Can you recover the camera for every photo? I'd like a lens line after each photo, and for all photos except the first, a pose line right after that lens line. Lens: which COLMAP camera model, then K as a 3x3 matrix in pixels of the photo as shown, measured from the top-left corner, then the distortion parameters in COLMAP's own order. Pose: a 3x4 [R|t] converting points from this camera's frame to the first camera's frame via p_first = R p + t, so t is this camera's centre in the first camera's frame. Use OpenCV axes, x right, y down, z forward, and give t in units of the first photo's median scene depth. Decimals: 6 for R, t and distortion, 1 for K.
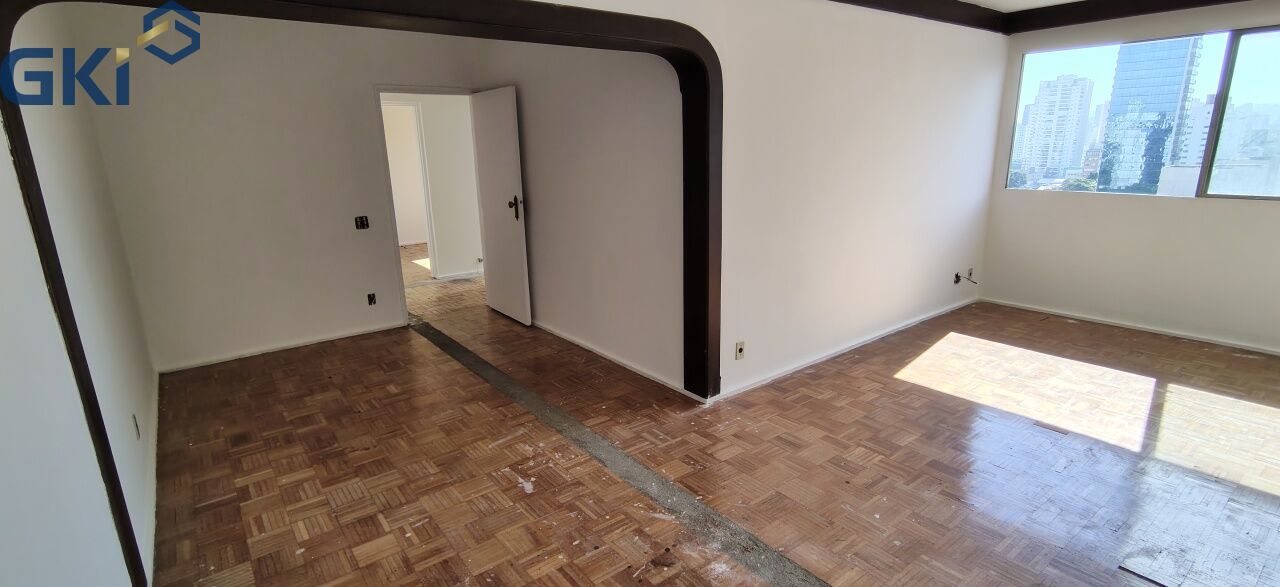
lens RADIAL K [[598.7, 0, 643.1], [0, 598.7, 295.2], [0, 0, 1]] dist [-0.001091, 0.002372]
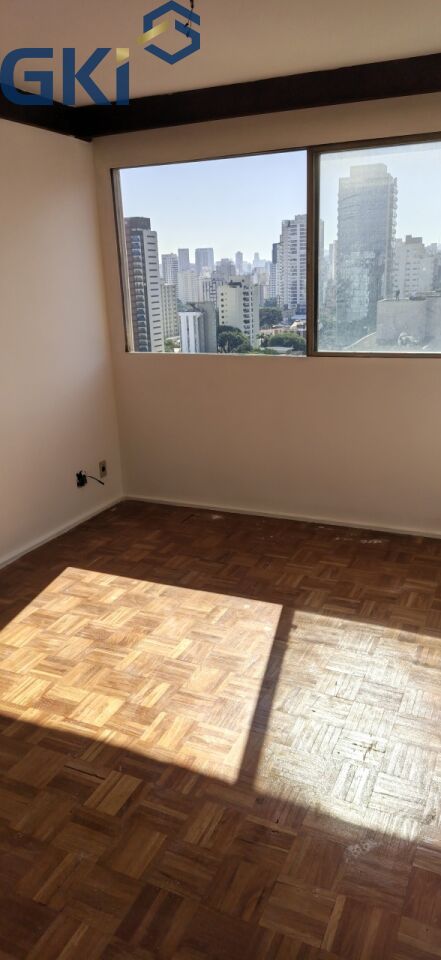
lens RADIAL K [[659.6, 0, 229.7], [0, 659.6, 479.5], [0, 0, 1]] dist [0.040020, 0.019519]
pose [[0.884803, -0.147798, 0.441905, 0.459320], [0.131265, 0.989015, 0.067957, -0.083447], [-0.447095, -0.002122, 0.894484, 0.267812]]
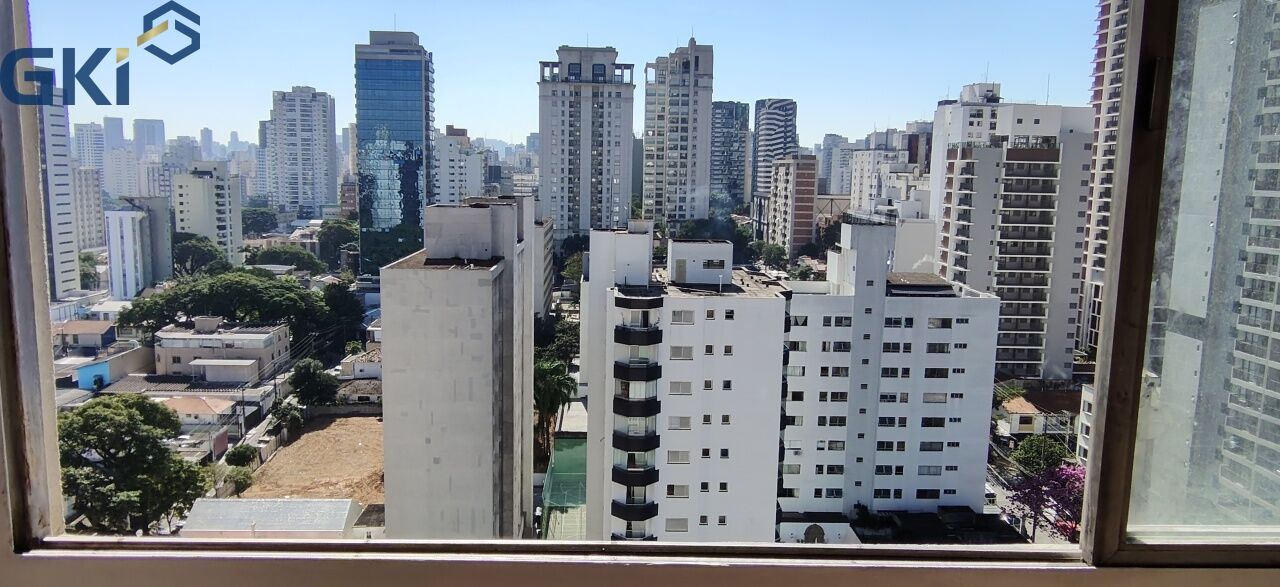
lens RADIAL K [[903.3, 0, 635.8], [0, 903.3, 301.2], [0, 0, 1]] dist [0.010472, -0.007264]
pose [[0.592245, -0.083822, 0.801386, 0.809840], [0.166398, 0.985859, -0.019855, -0.267351], [-0.788389, 0.145108, 0.597818, 1.085715]]
